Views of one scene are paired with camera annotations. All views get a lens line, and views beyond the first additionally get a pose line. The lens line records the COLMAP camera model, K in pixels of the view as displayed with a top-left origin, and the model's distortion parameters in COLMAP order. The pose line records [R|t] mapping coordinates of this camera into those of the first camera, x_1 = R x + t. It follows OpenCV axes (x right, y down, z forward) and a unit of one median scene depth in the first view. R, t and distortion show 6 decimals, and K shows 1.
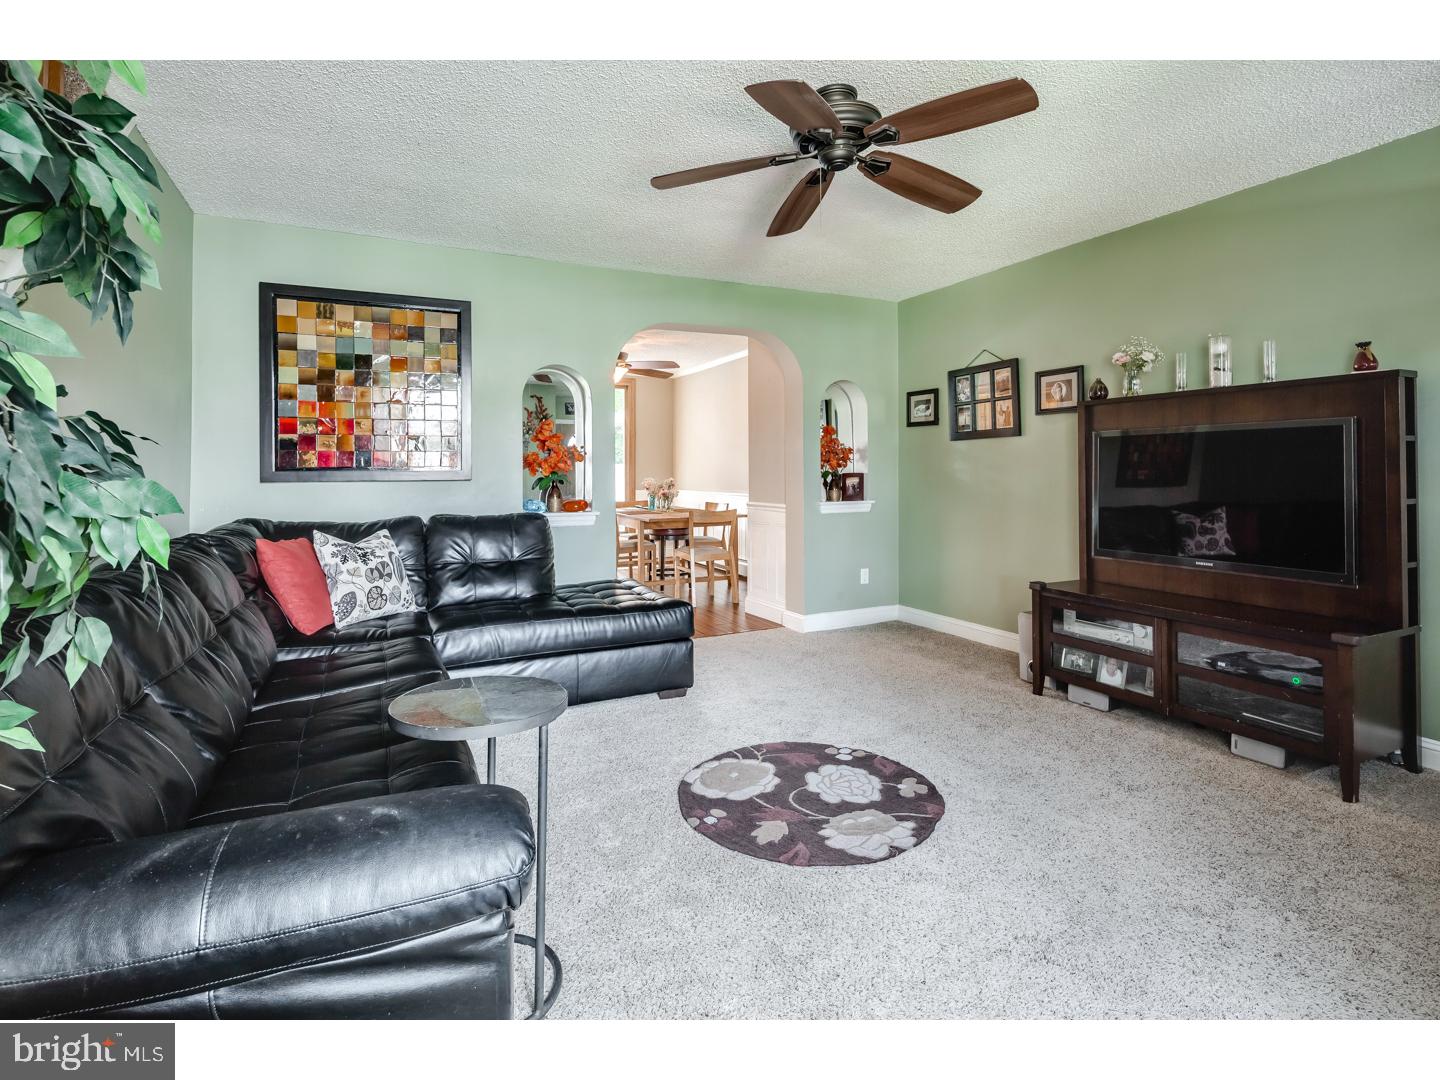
lens RADIAL K [[714.8, 0, 676.0], [0, 714.8, 454.2], [0, 0, 1]] dist [0.000008, -0.000271]
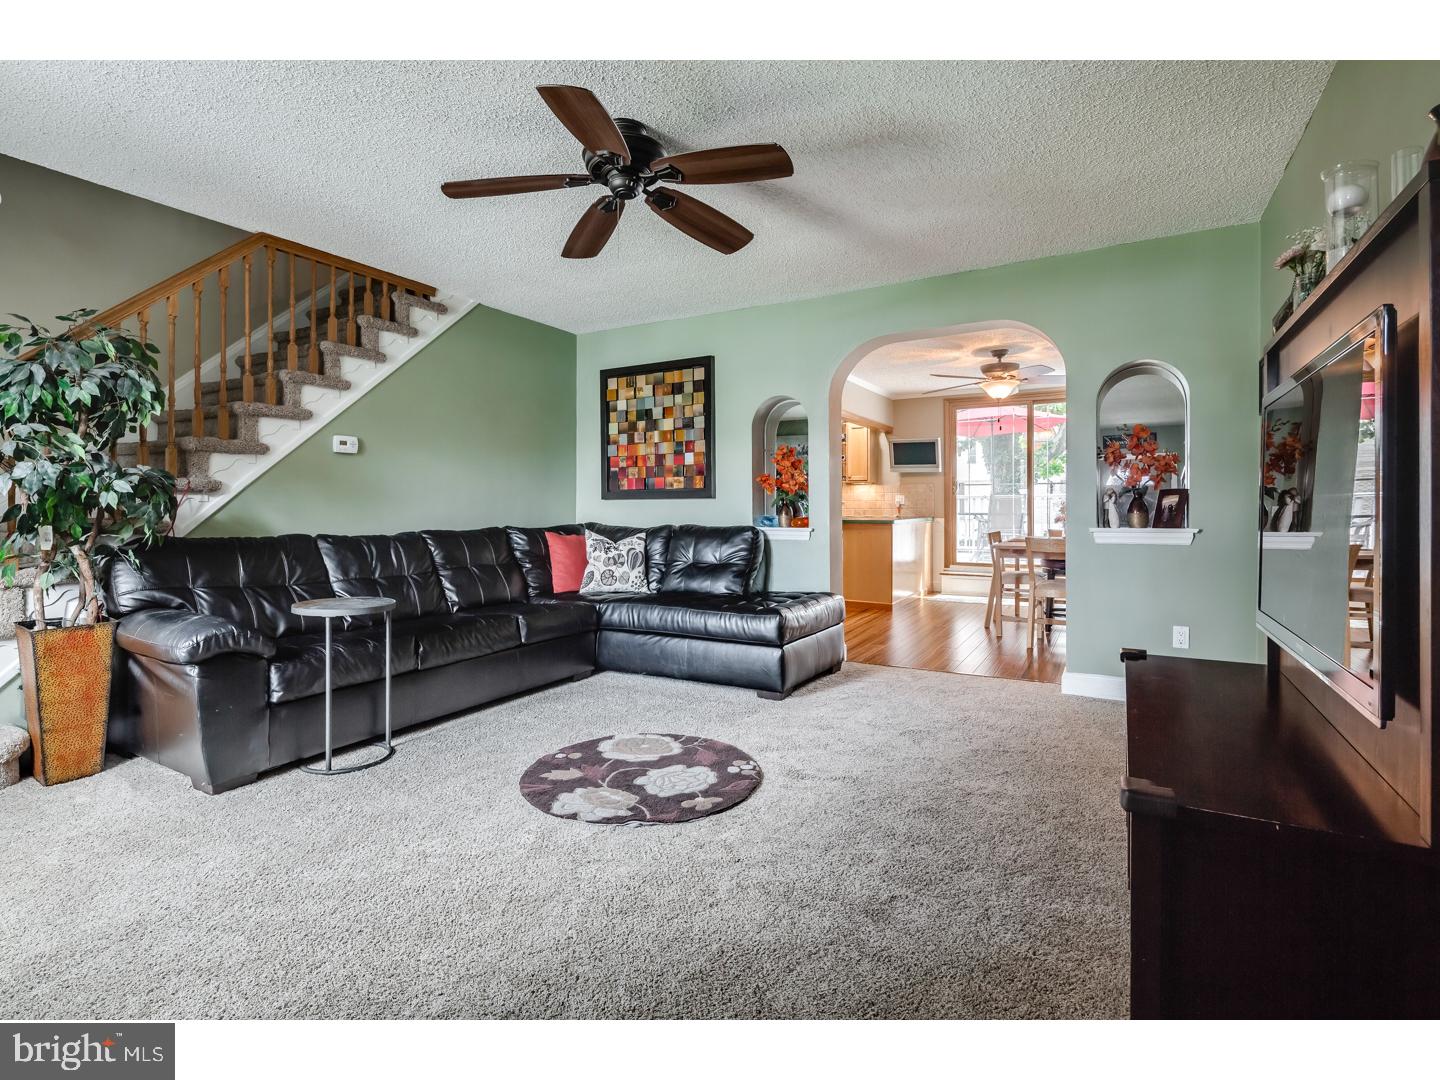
lens RADIAL K [[693.5, 0, 713.5], [0, 693.5, 496.4], [0, 0, 1]] dist [0.000088, -0.000951]
pose [[0.568388, -0.011058, -0.822686, 0.878341], [0.016338, 0.999864, -0.002151, 0.043533], [0.822598, -0.012219, 0.568492, 0.383488]]
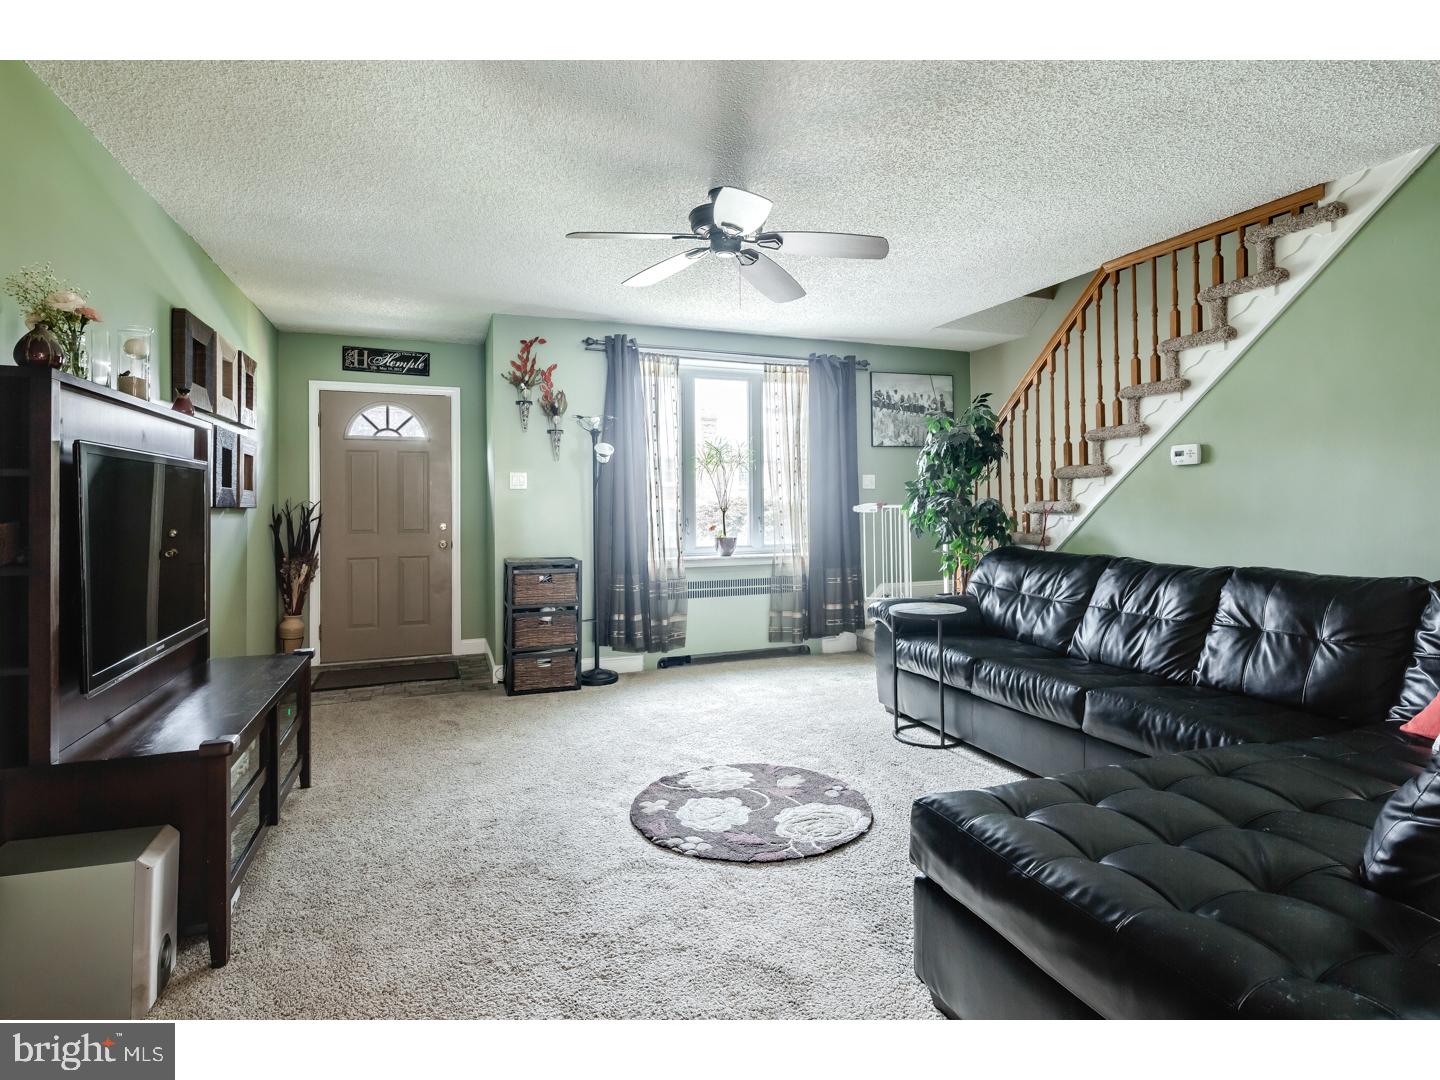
lens RADIAL K [[693.5, 0, 713.5], [0, 693.5, 496.4], [0, 0, 1]] dist [0.000088, -0.000951]
pose [[-0.998358, 0.008212, 0.056694, 0.138917], [0.006637, 0.999588, -0.027921, 0.024159], [-0.056899, -0.027499, -0.998001, 1.618693]]
